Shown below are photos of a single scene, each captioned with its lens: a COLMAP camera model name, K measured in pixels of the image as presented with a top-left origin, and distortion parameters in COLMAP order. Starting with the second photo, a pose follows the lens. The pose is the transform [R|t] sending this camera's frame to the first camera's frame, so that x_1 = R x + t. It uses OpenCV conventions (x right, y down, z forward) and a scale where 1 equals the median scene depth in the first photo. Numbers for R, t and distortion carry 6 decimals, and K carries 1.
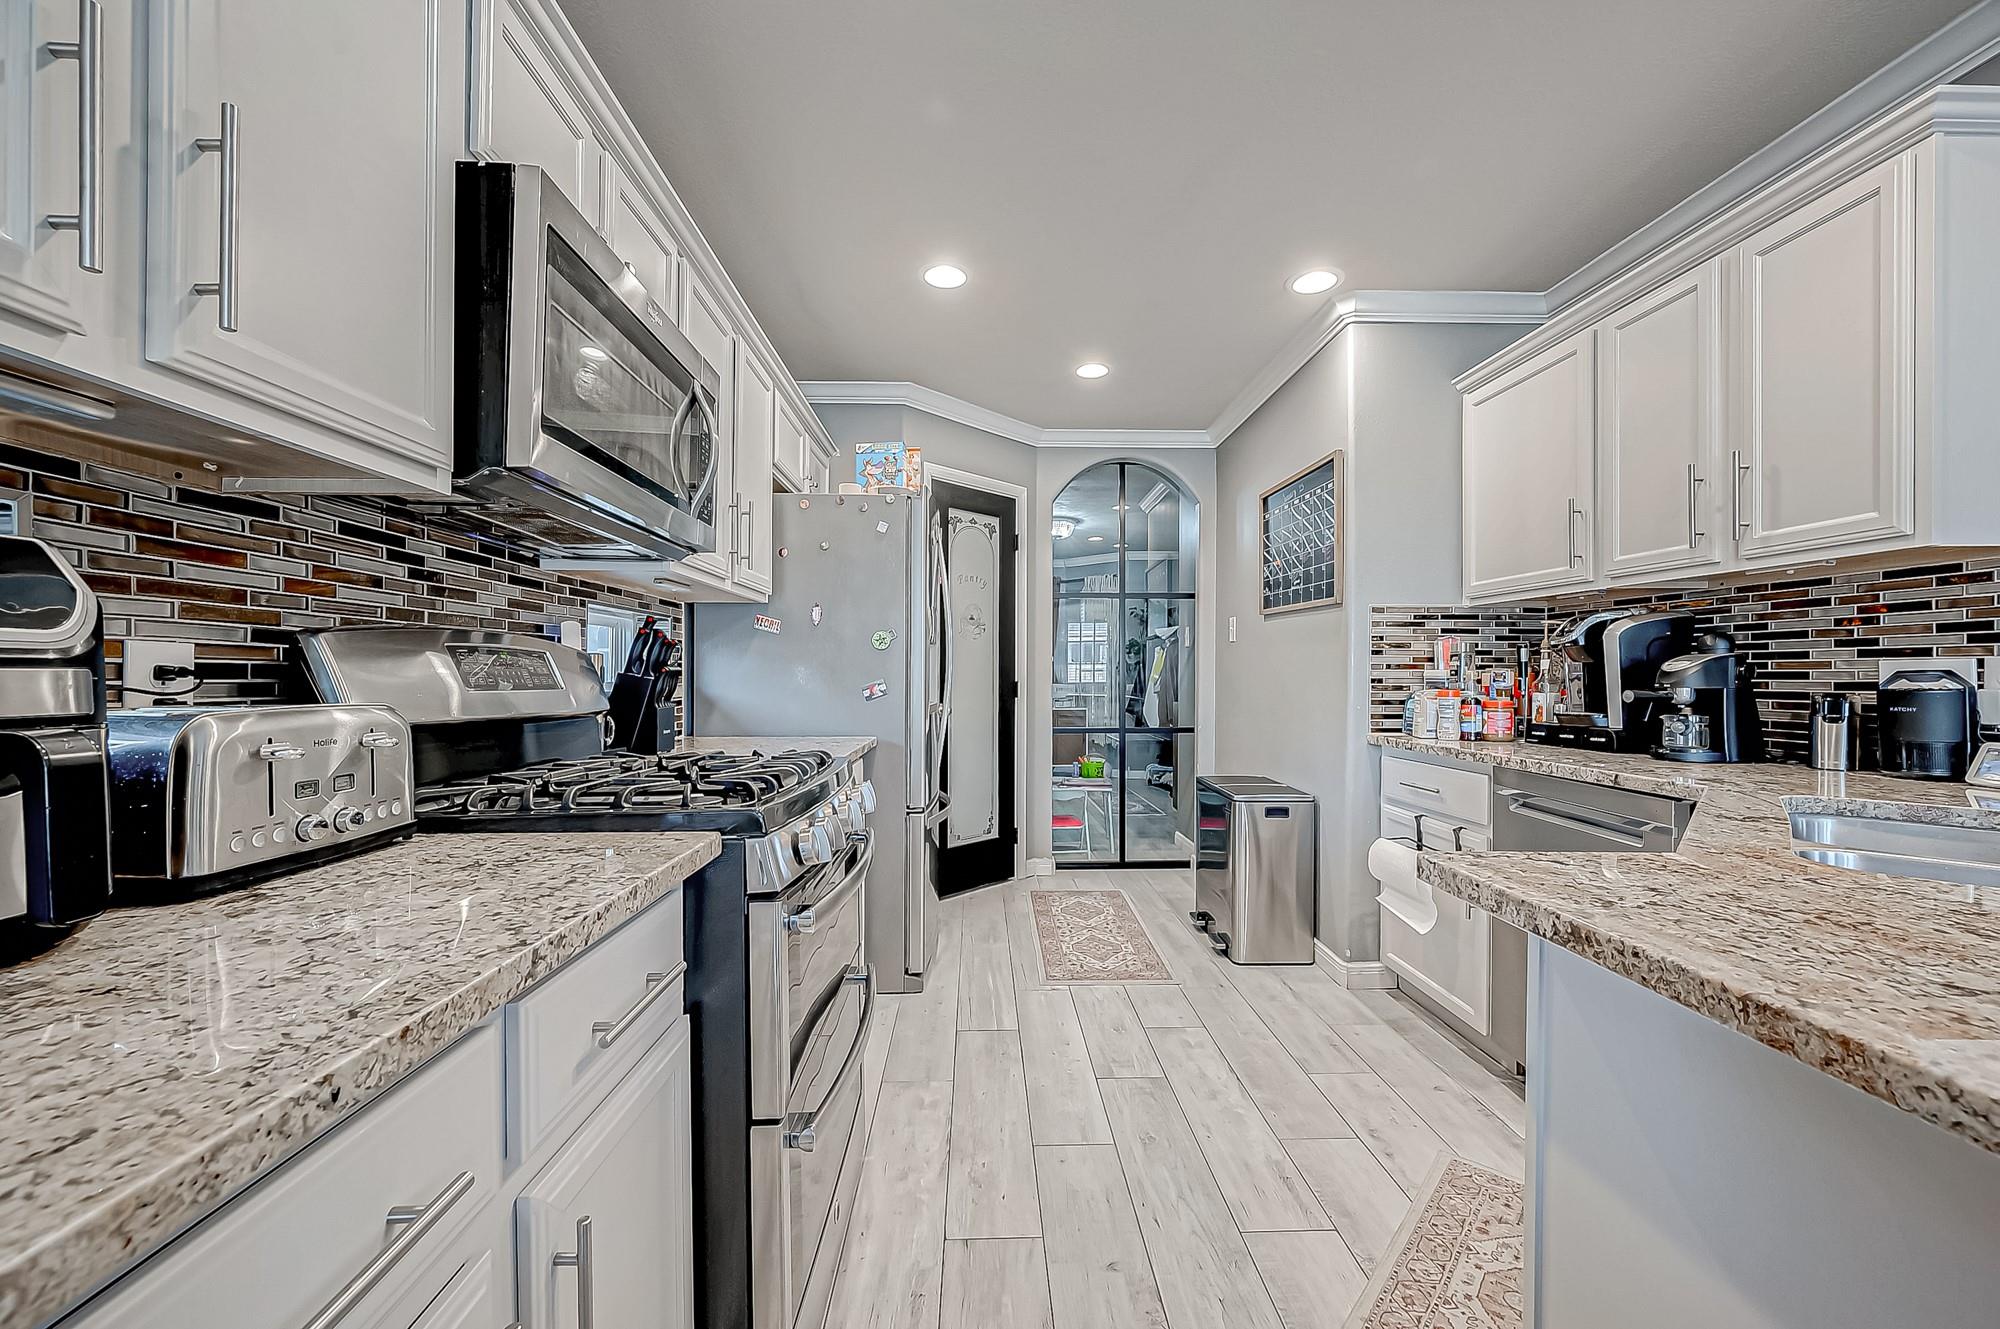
lens RADIAL K [[794.2, 0, 1000.4], [0, 794.2, 673.9], [0, 0, 1]] dist [-0.001478, 0.000317]
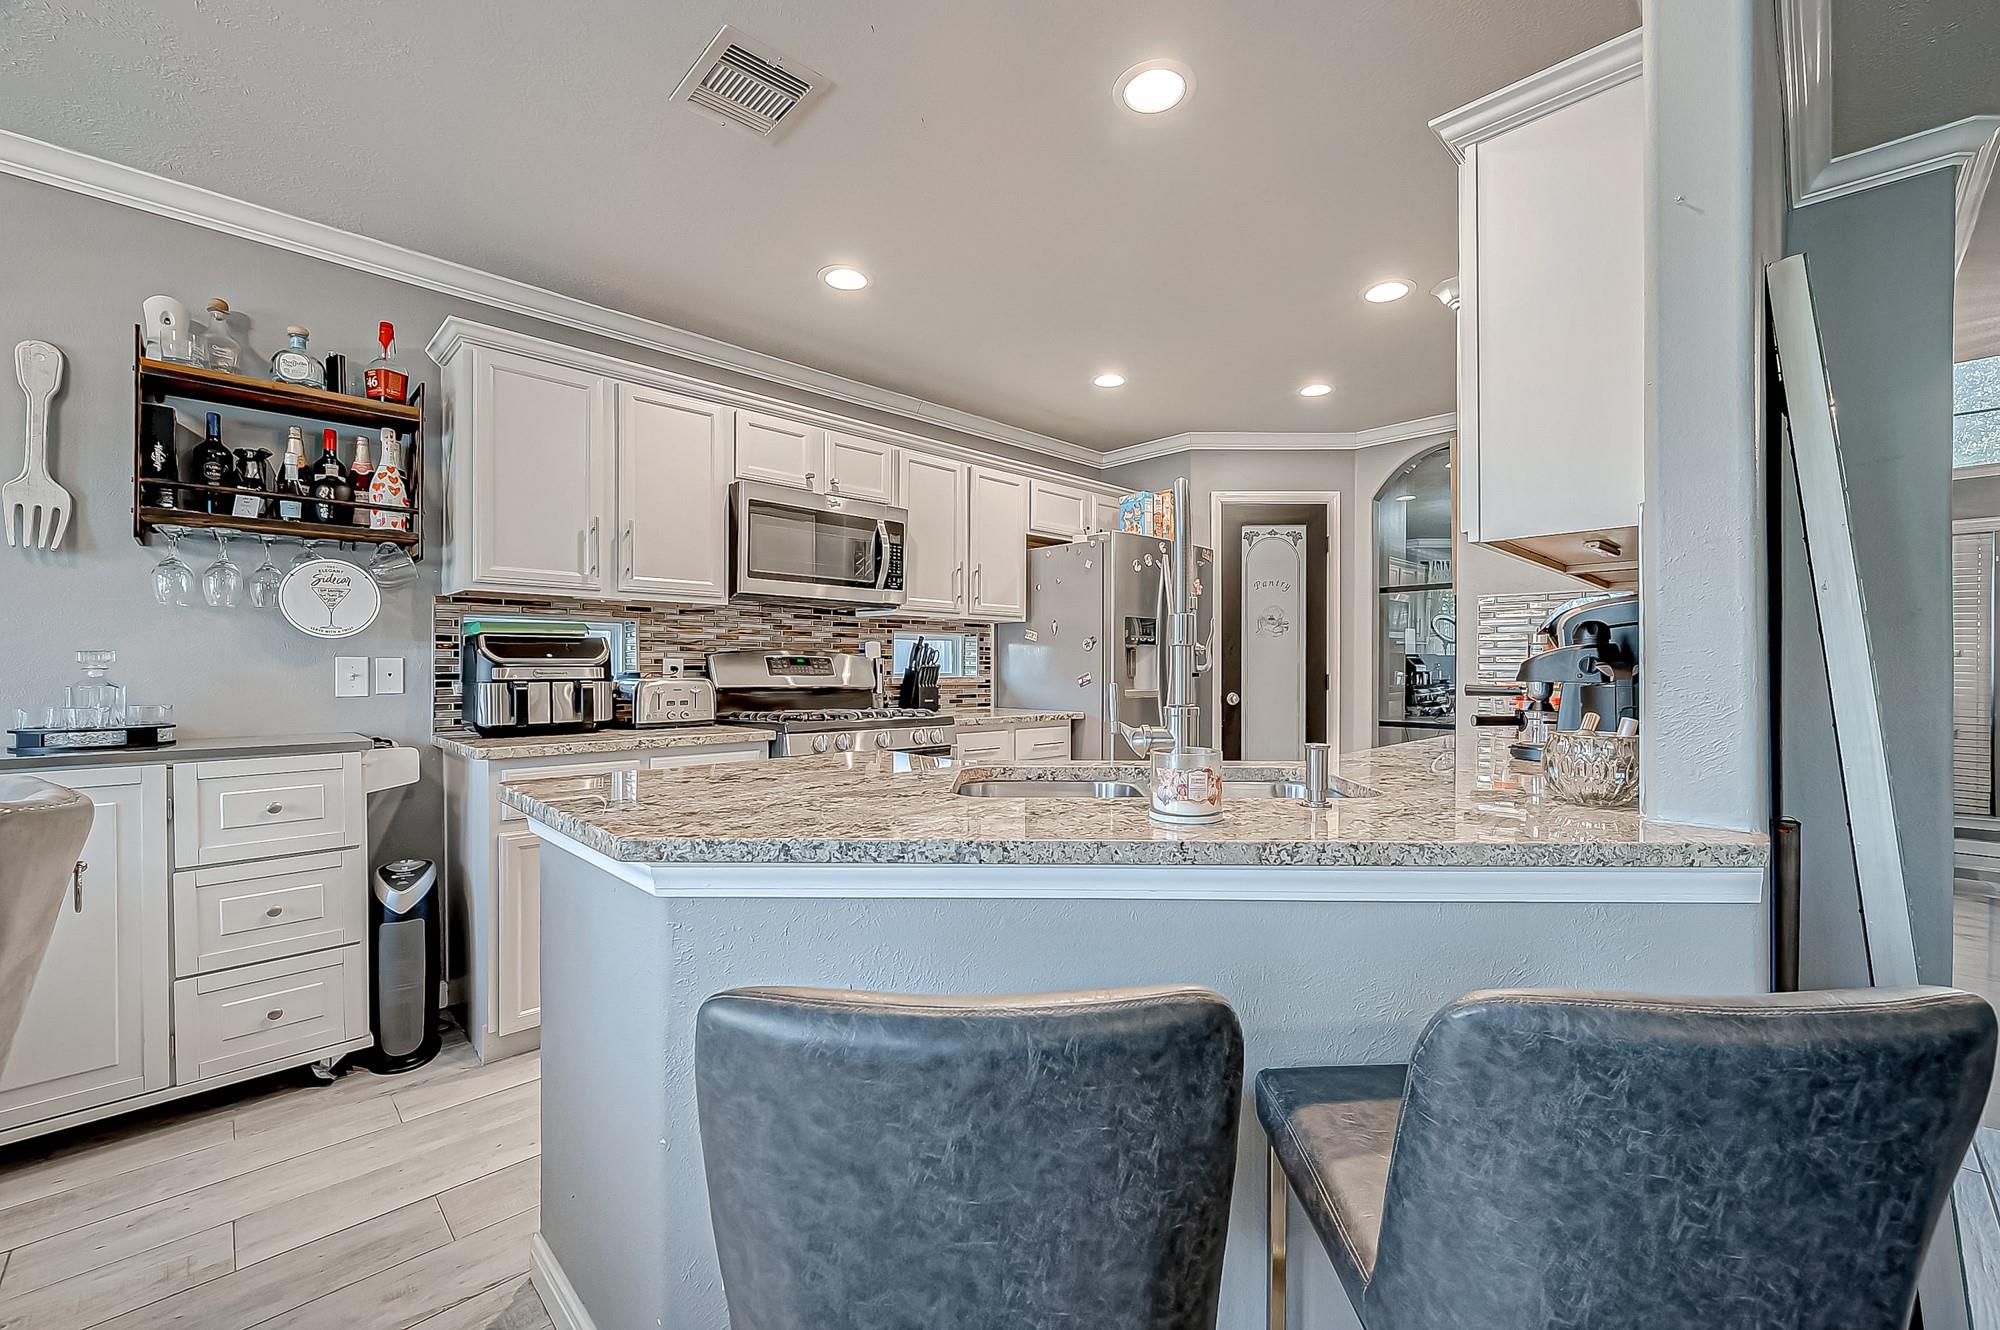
lens RADIAL K [[808.4, 0, 1016.9], [0, 808.4, 670.7], [0, 0, 1]] dist [-0.001386, 0.000246]
pose [[0.685647, 0.001218, -0.727933, 1.298533], [0.001903, 0.999992, 0.003466, -0.000167], [0.727931, -0.003762, 0.685640, -0.131584]]
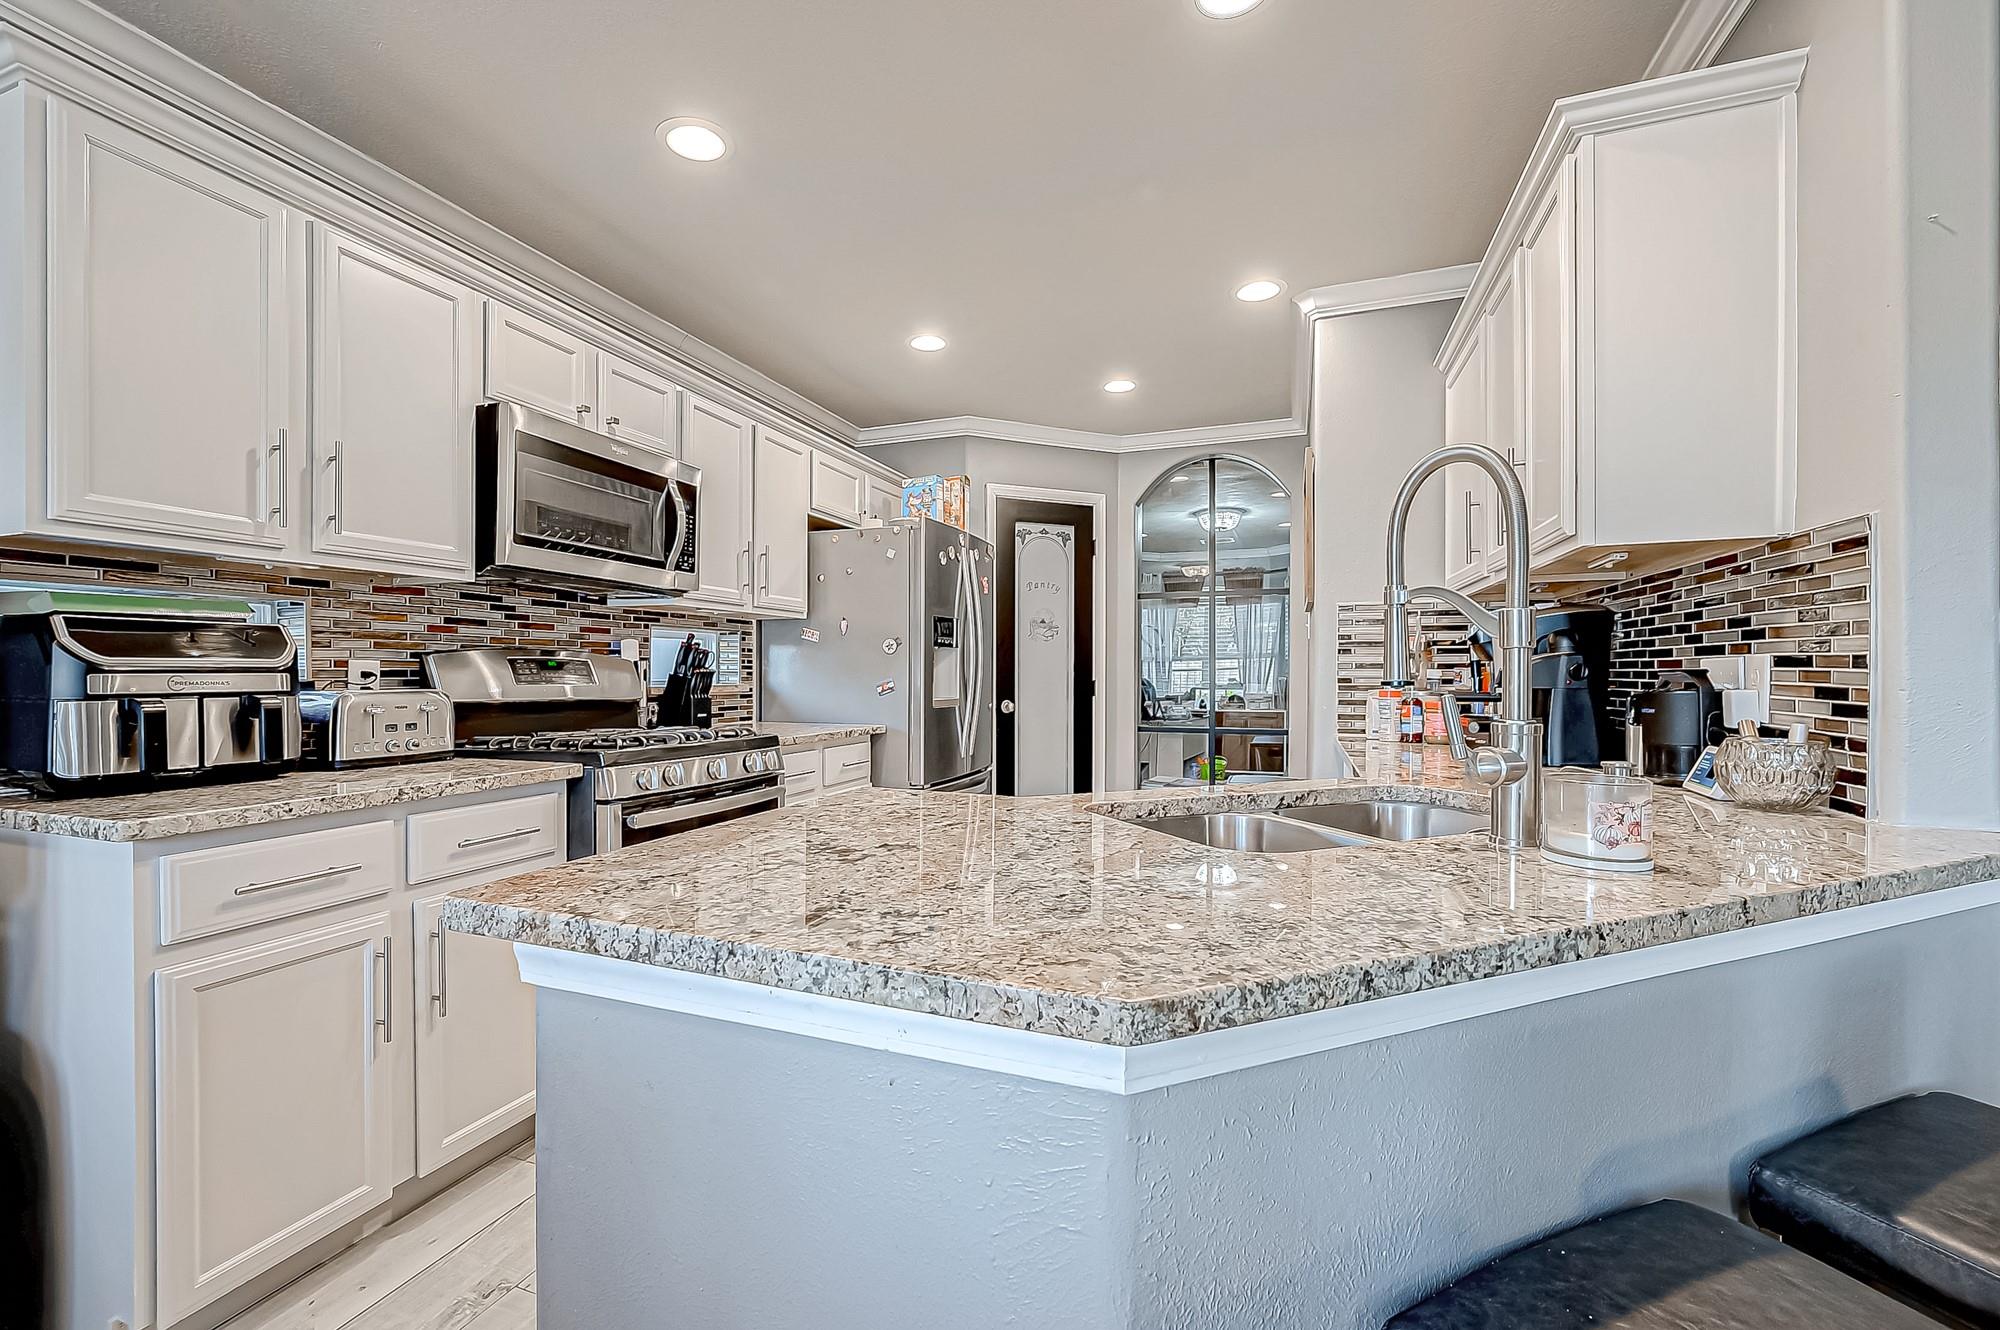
lens RADIAL K [[855.5, 0, 950.1], [0, 855.5, 671.9], [0, 0, 1]] dist [-0.000549, -0.000111]
pose [[0.915502, -0.001644, -0.402310, 0.739020], [0.001307, 0.999999, -0.001113, -0.002050], [0.402311, 0.000493, 0.915503, -0.264918]]
